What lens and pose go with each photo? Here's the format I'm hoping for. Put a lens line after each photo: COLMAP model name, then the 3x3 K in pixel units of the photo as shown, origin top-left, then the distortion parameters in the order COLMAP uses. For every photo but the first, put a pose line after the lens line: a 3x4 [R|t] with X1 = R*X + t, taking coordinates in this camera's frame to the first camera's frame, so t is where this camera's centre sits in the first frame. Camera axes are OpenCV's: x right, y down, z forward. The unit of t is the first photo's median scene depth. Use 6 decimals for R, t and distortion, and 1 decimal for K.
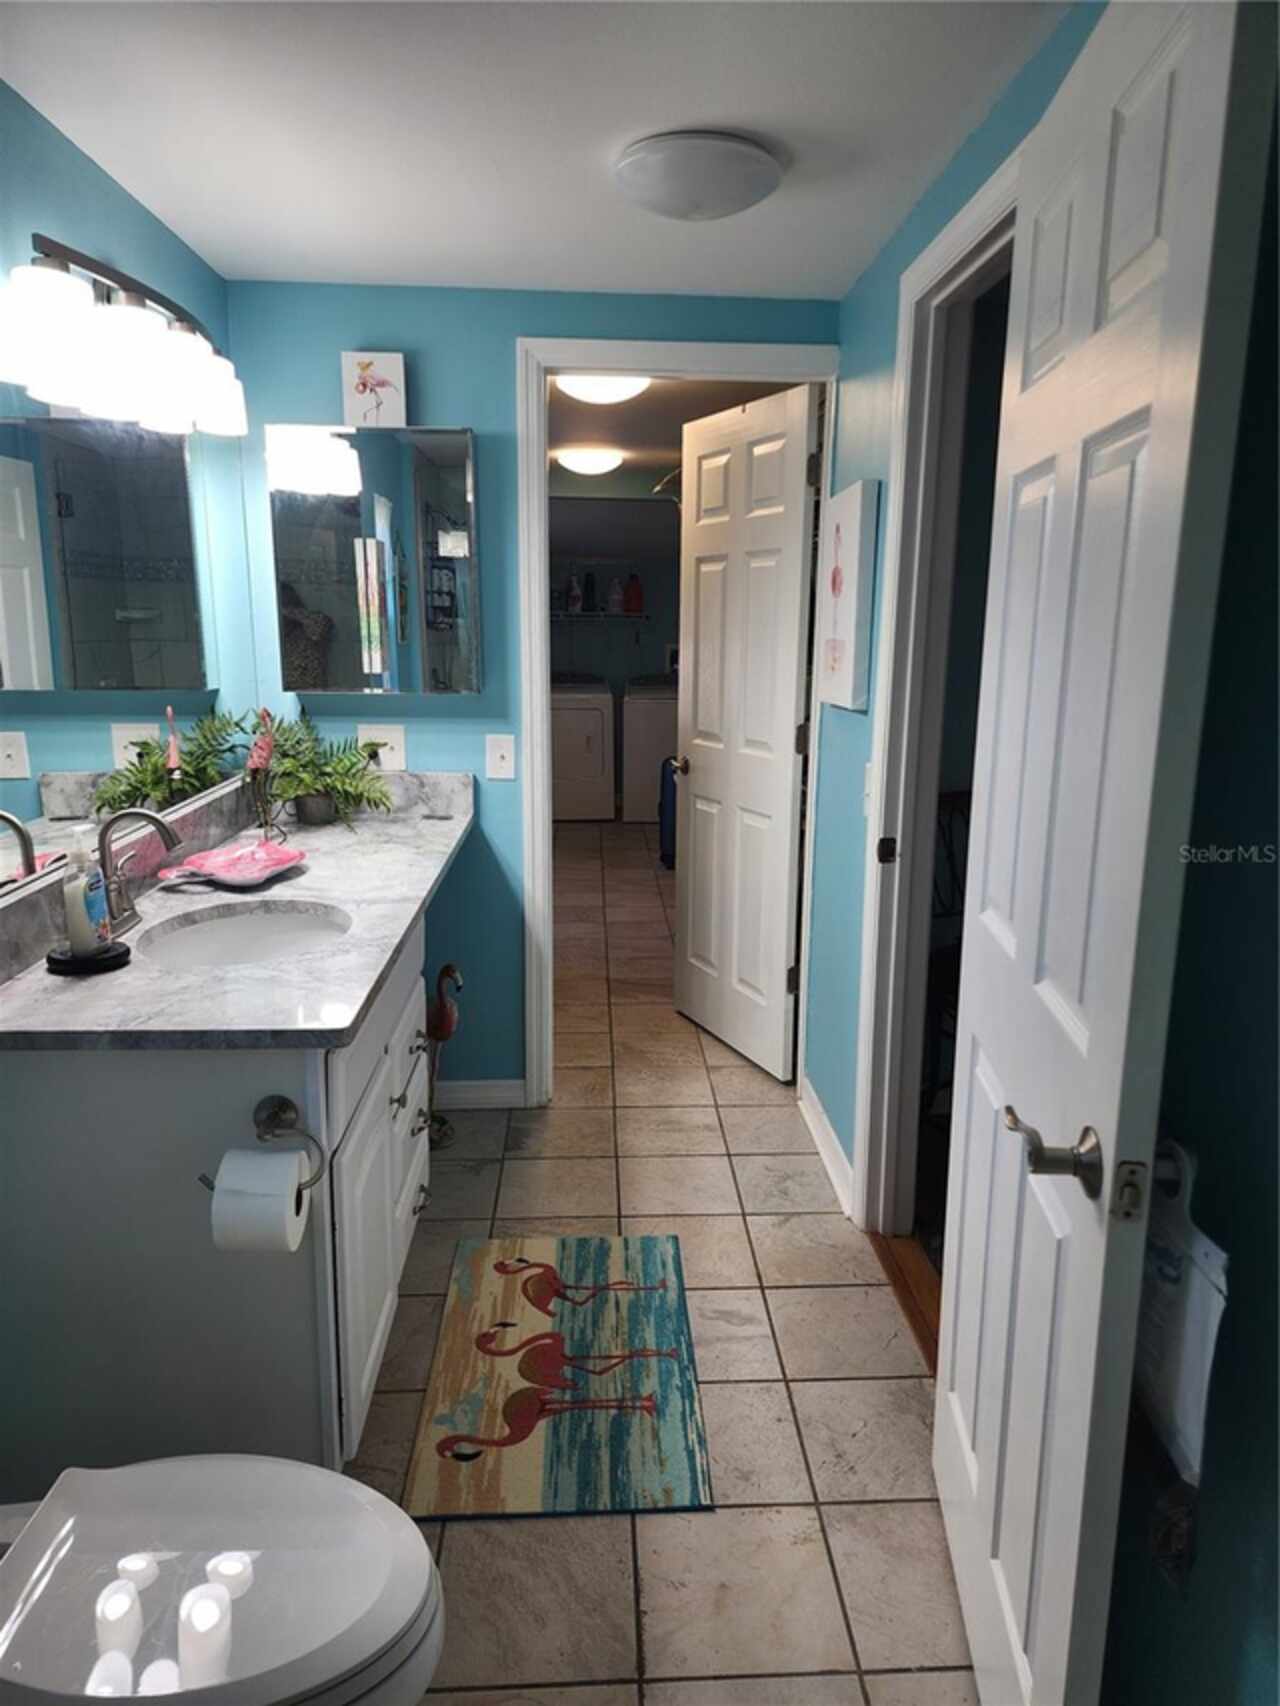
lens RADIAL K [[1134.9, 0, 640.2], [0, 1134.9, 849.2], [0, 0, 1]] dist [0.075861, -0.058646]
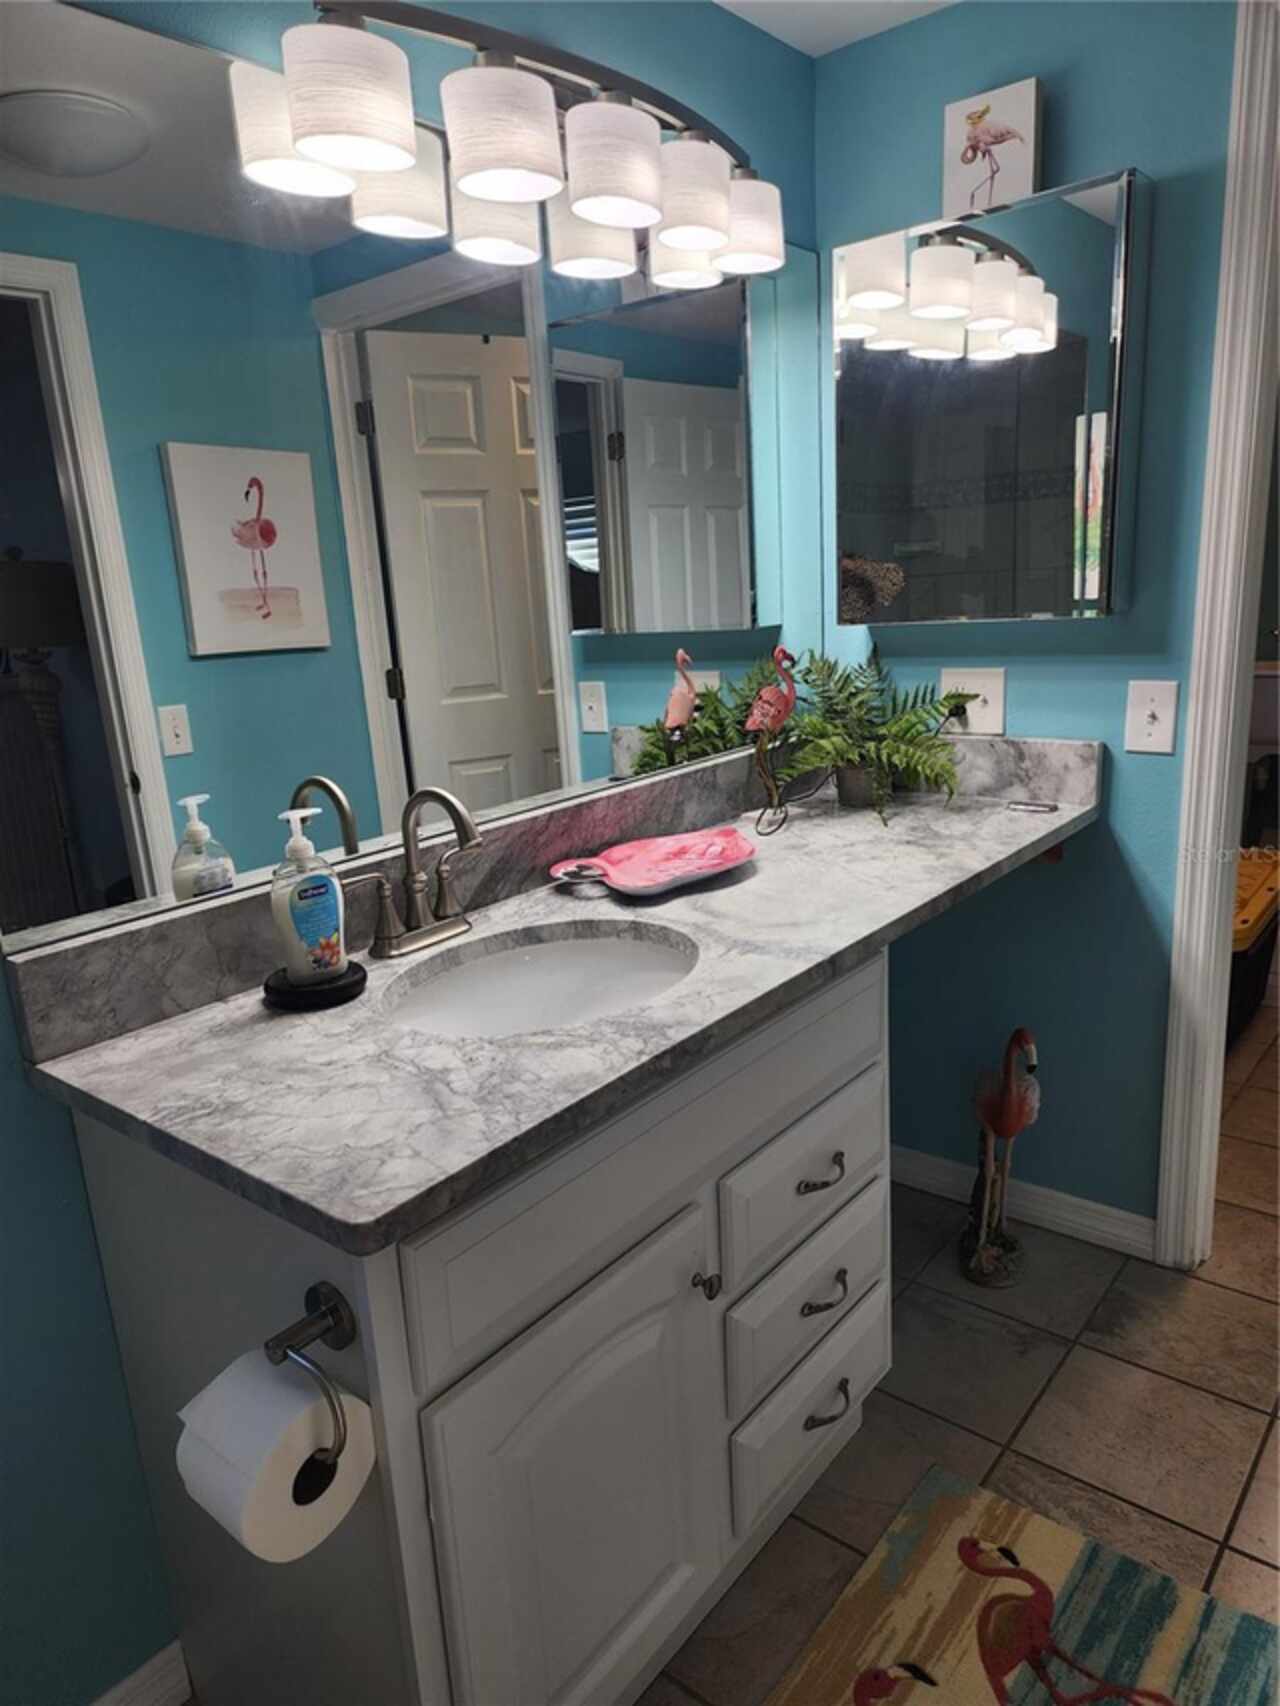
lens RADIAL K [[1134.9, 0, 615.7], [0, 1134.9, 873.8], [0, 0, 1]] dist [0.075861, -0.058646]
pose [[0.742055, 0.111424, -0.661014, 0.094283], [-0.066387, 0.993456, 0.092937, -0.037323], [0.667044, -0.025082, 0.744596, 0.355741]]
